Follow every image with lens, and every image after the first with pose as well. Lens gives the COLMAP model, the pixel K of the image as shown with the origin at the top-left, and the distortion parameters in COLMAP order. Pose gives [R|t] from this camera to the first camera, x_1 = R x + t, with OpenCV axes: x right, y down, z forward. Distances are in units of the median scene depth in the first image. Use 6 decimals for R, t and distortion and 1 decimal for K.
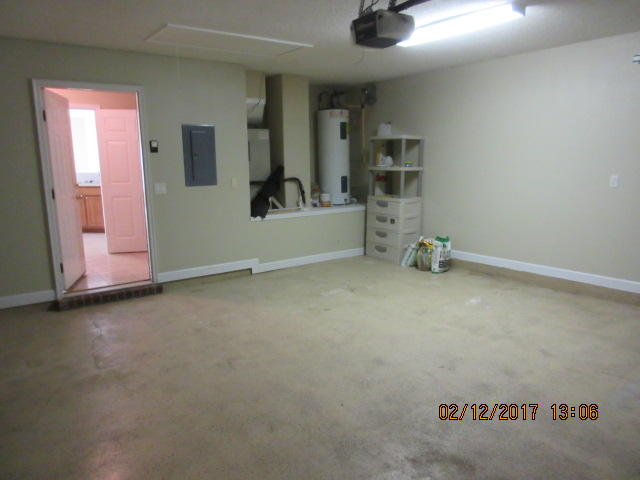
lens RADIAL K [[476.6, 0, 321.4], [0, 476.6, 239.8], [0, 0, 1]] dist [0.001072, 0.002631]
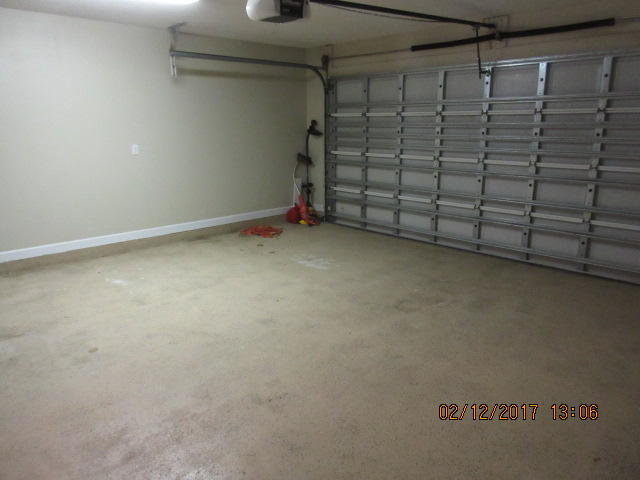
lens RADIAL K [[476.6, 0, 321.4], [0, 476.6, 240.7], [0, 0, 1]] dist [0.001072, 0.002631]
pose [[-0.157449, -0.214873, 0.963867, -0.665368], [0.171377, 0.955286, 0.240955, -0.113028], [-0.972543, 0.203122, -0.113585, 0.729317]]
